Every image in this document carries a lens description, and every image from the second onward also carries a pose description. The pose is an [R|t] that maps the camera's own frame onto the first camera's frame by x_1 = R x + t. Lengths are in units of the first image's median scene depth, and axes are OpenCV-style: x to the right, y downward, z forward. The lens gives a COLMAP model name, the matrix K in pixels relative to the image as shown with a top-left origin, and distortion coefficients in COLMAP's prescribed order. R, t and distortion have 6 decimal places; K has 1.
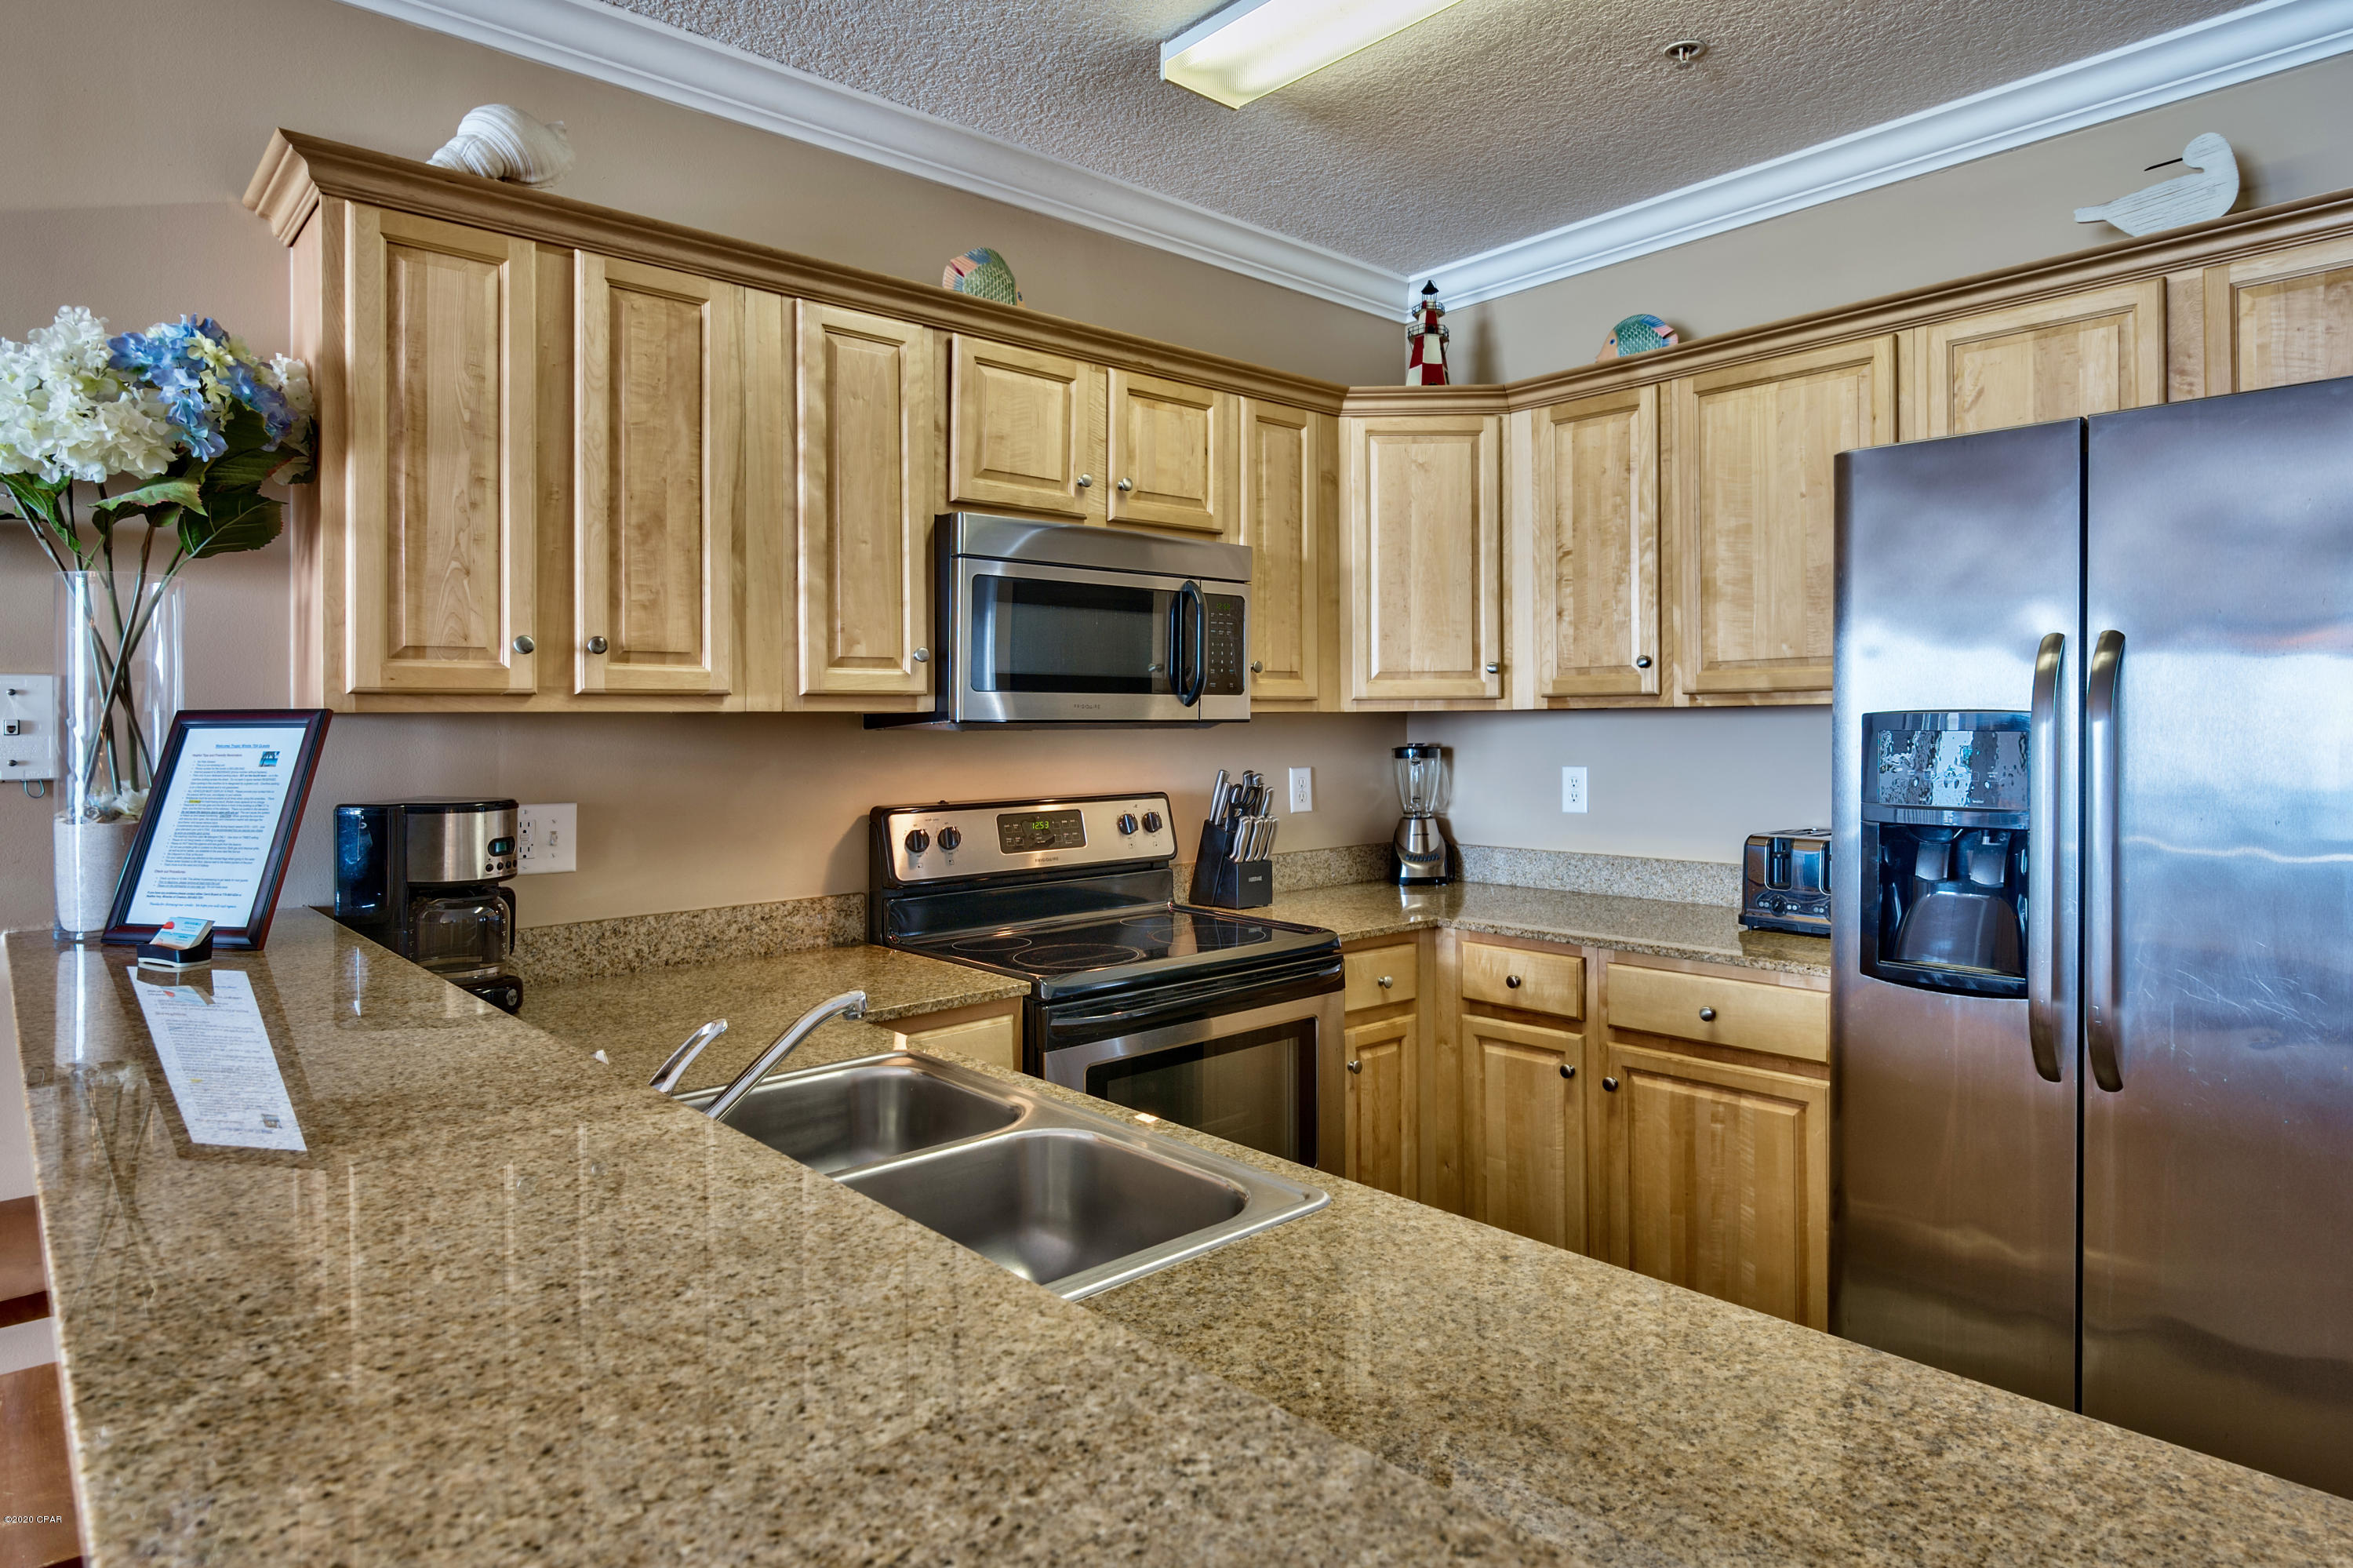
lens RADIAL K [[1344.1, 0, 1191.8], [0, 1344.1, 730.6], [0, 0, 1]] dist [-0.009042, -0.001201]
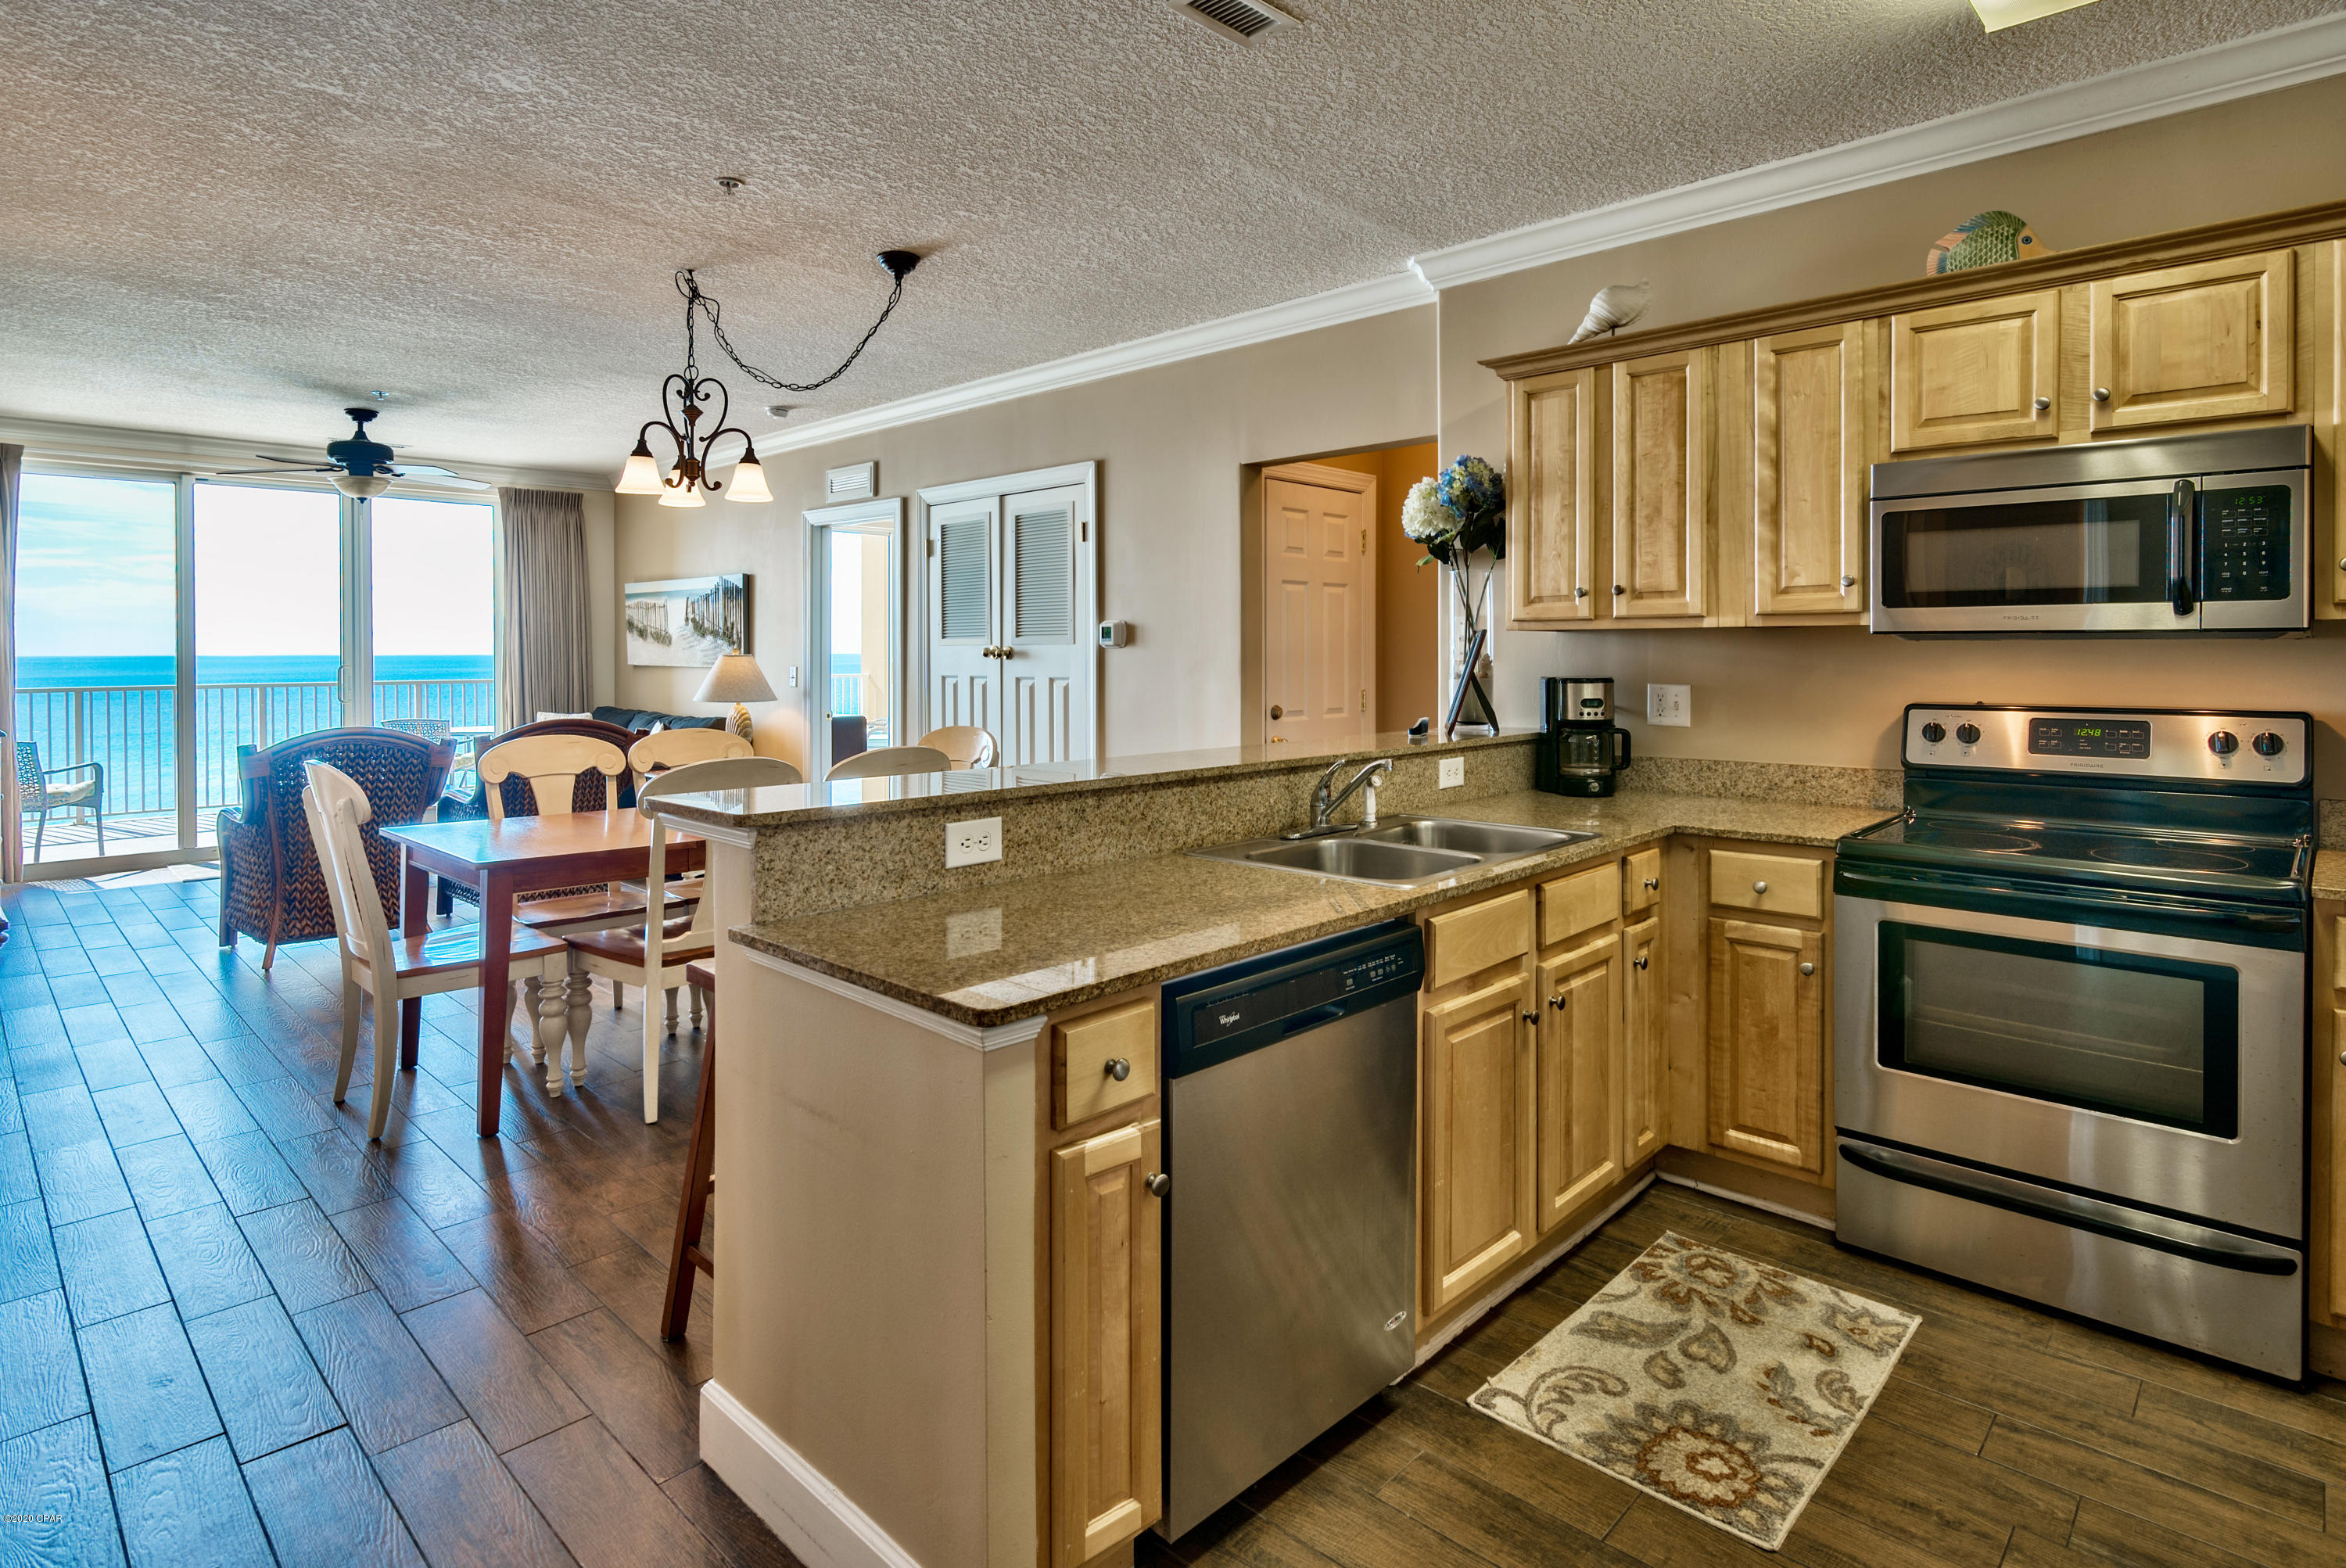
lens RADIAL K [[1210.7, 0, 1242.5], [0, 1210.7, 664.8], [0, 0, 1]] dist [-0.010010, 0.001321]
pose [[0.090377, 0.021476, -0.995676, 0.916871], [-0.001716, 0.999769, 0.021409, -0.000132], [0.995906, -0.000226, 0.090393, 0.325426]]
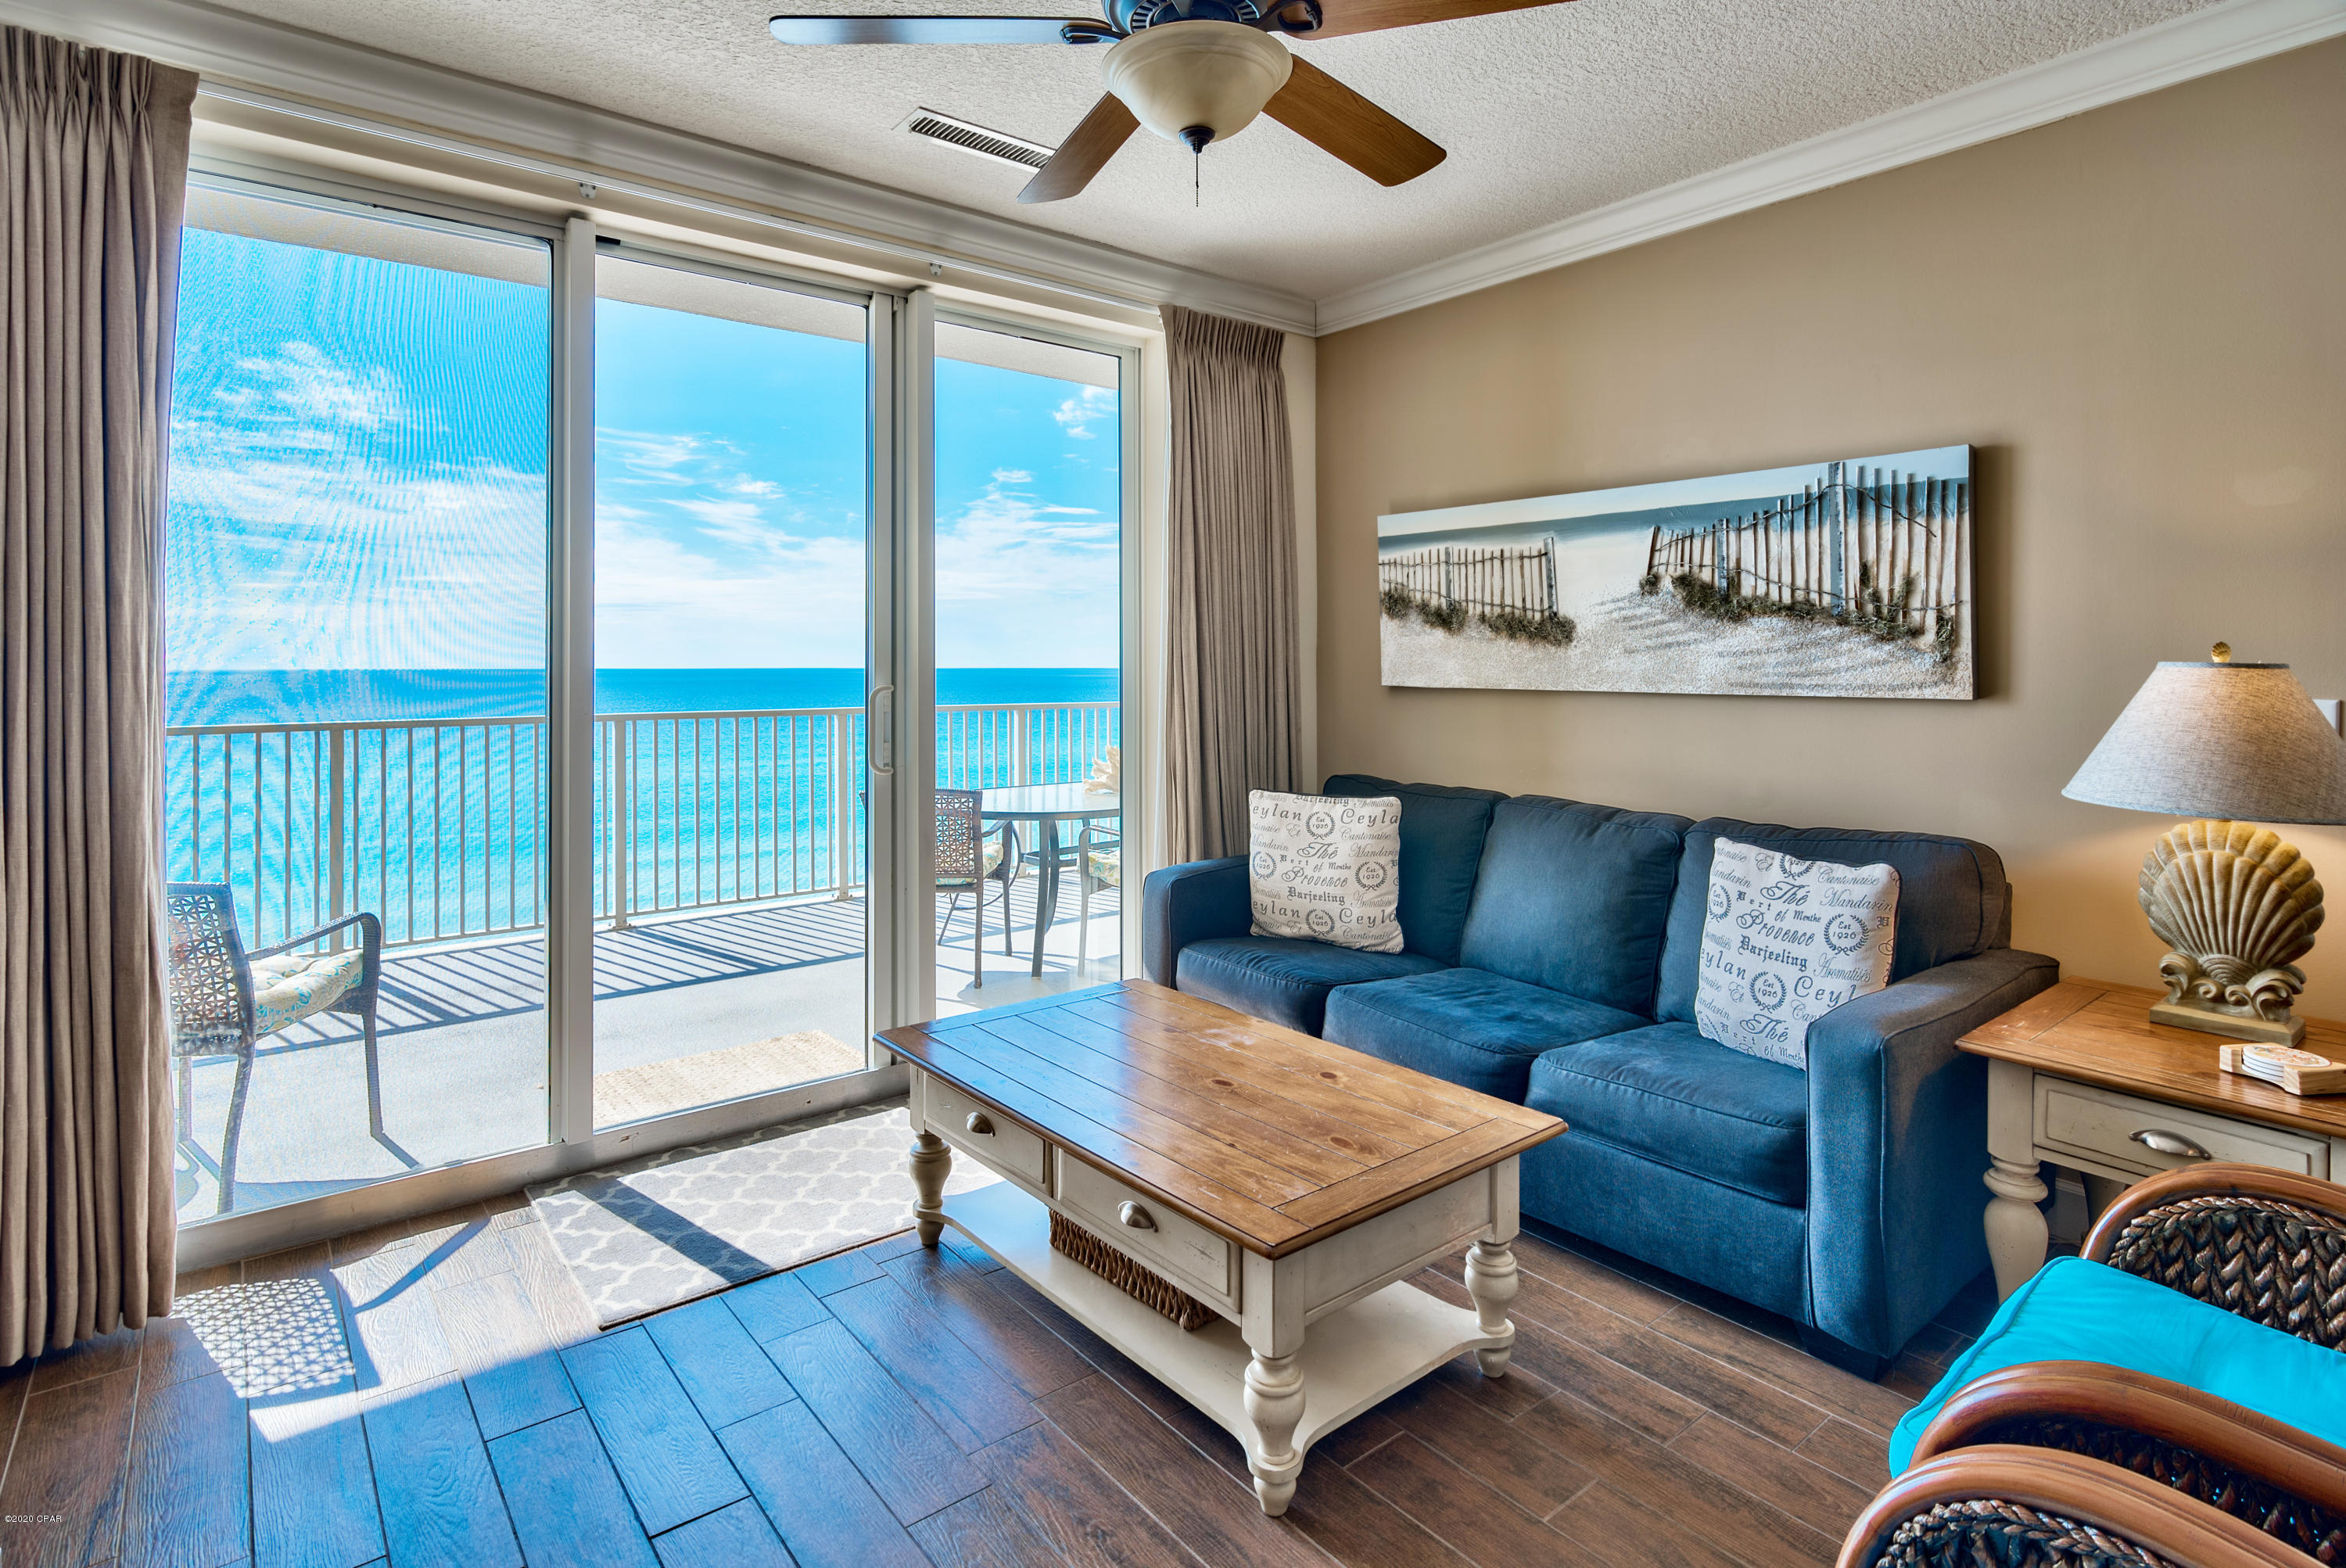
lens RADIAL K [[1182.1, 0, 1223.6], [0, 1182.1, 667.7], [0, 0, 1]] dist [-0.002236, 0.002539]
pose [[-0.035781, 0.011631, -0.999292, -1.114166], [-0.003617, 0.999924, 0.011768, 0.034131], [0.999353, 0.004035, -0.035736, -1.310004]]
